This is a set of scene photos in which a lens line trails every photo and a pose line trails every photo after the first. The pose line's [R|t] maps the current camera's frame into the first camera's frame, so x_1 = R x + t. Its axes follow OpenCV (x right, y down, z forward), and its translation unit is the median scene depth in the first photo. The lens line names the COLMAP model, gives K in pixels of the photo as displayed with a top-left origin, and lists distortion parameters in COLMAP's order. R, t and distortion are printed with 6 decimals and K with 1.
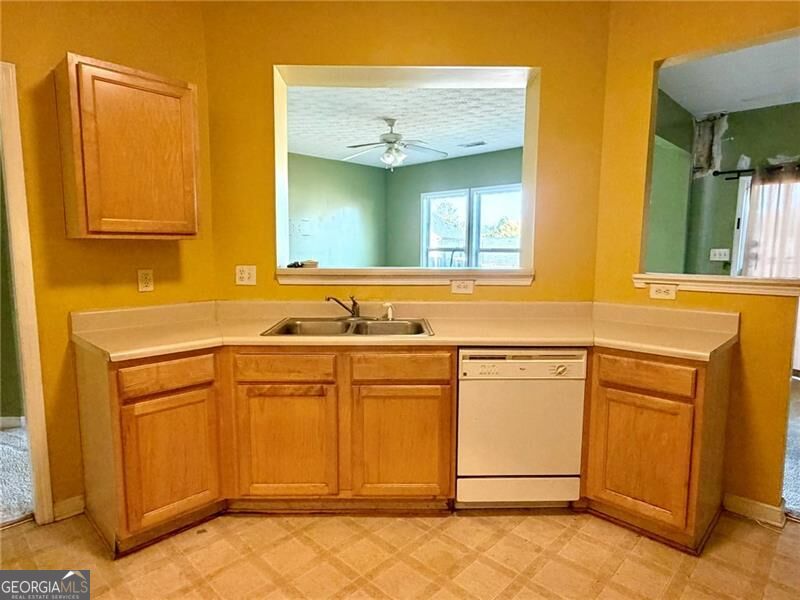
lens RADIAL K [[464.6, 0, 398.5], [0, 464.6, 301.0], [0, 0, 1]] dist [-0.000104, -0.000403]
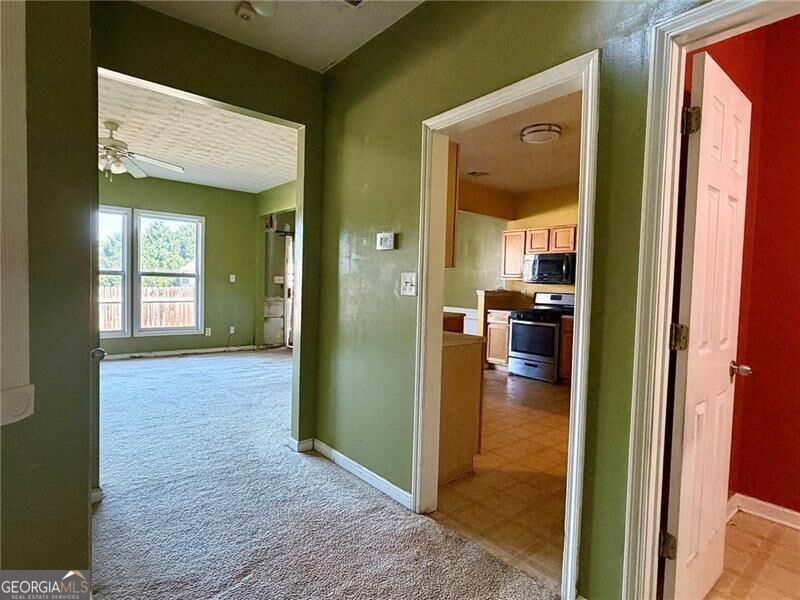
lens RADIAL K [[432.1, 0, 397.5], [0, 432.1, 301.2], [0, 0, 1]] dist [-0.001183, -0.000331]
pose [[0.107687, -0.039742, 0.993390, -1.627417], [0.085044, 0.995906, 0.030624, -0.069651], [-0.990541, 0.081184, 0.110626, 0.828493]]
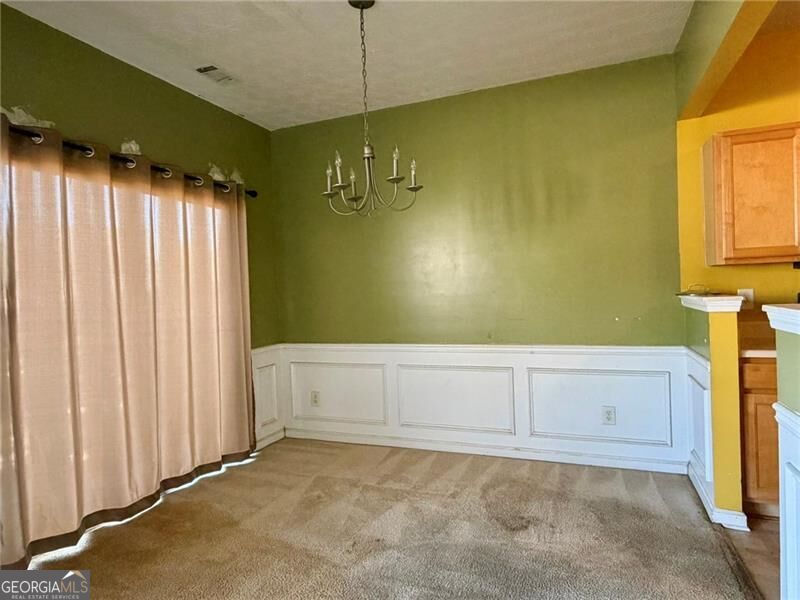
lens RADIAL K [[481.0, 0, 396.2], [0, 481.0, 301.9], [0, 0, 1]] dist [-0.000239, 0.001518]
pose [[-0.380314, -0.010942, 0.924793, 0.358481], [0.144462, 0.986954, 0.071086, -0.167792], [-0.913505, 0.160633, -0.373771, 1.587927]]
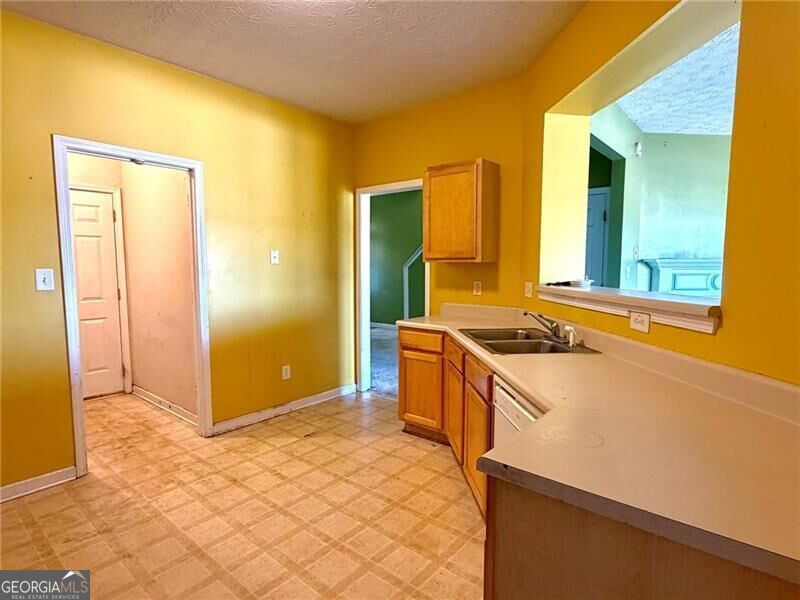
lens RADIAL K [[432.1, 0, 397.5], [0, 432.1, 301.2], [0, 0, 1]] dist [-0.001183, -0.000331]
pose [[0.069538, 0.083107, -0.994112, 0.863598], [-0.112172, 0.990855, 0.074988, -0.077616], [0.991253, 0.106297, 0.078224, 0.615237]]
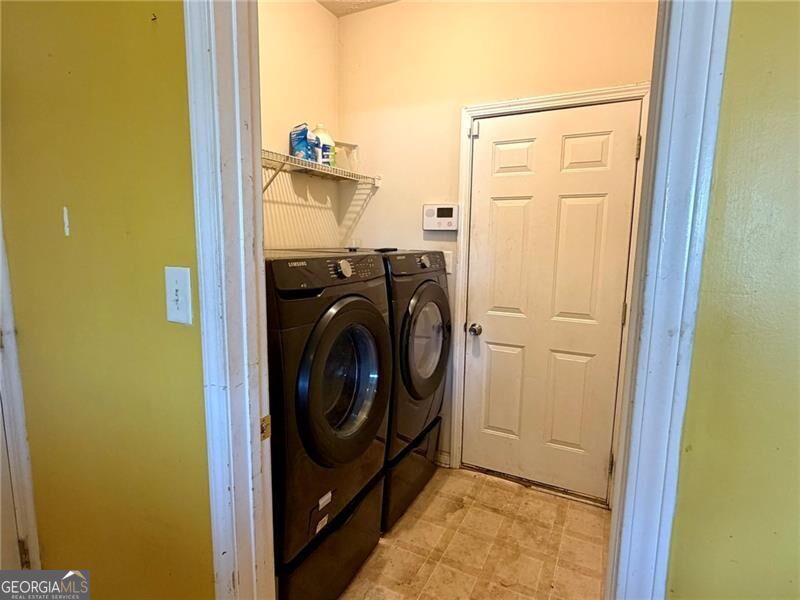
lens RADIAL K [[432.1, 0, 397.5], [0, 432.1, 301.2], [0, 0, 1]] dist [-0.001183, -0.000331]
pose [[-0.958271, 0.023316, -0.284910, -0.284879], [-0.049959, 0.967670, 0.247220, -0.058537], [0.281464, 0.251138, -0.926125, 0.284819]]
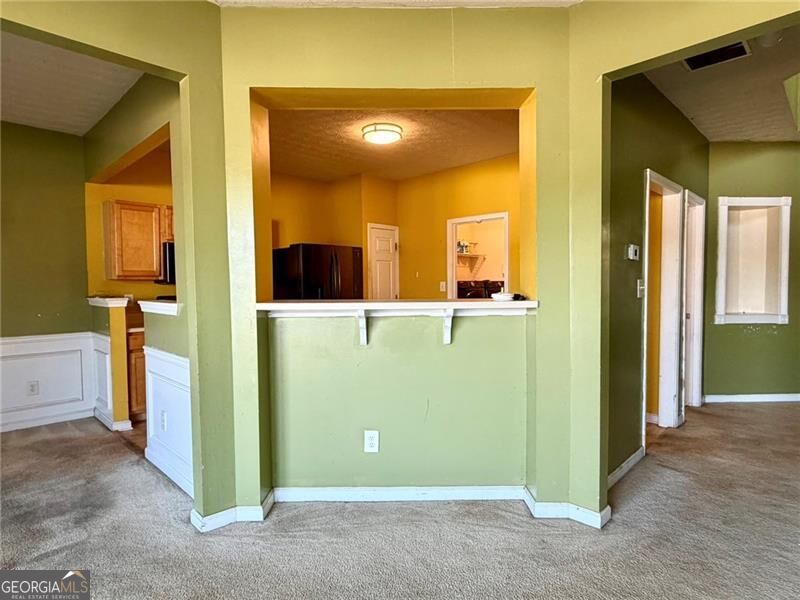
lens RADIAL K [[449.2, 0, 400.0], [0, 449.2, 300.0], [0, 0, 1]] dist [-0.000380, 0.000112]
pose [[-0.999985, 0.003526, 0.004173, 0.005007], [0.004115, 0.988552, 0.150825, -0.241556], [-0.003594, 0.150840, -0.988552, 2.180627]]
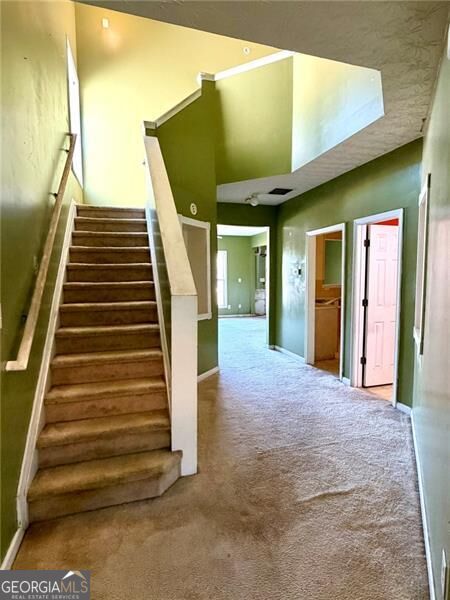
lens RADIAL K [[324.0, 0, 225.0], [0, 324.0, 300.0], [0, 0, 1]] dist [-0.001183, -0.000331]
pose [[0.475974, -0.077085, 0.876074, -2.766445], [0.111046, 0.993446, 0.027081, -0.105465], [-0.872420, 0.084395, 0.481415, 0.340320]]
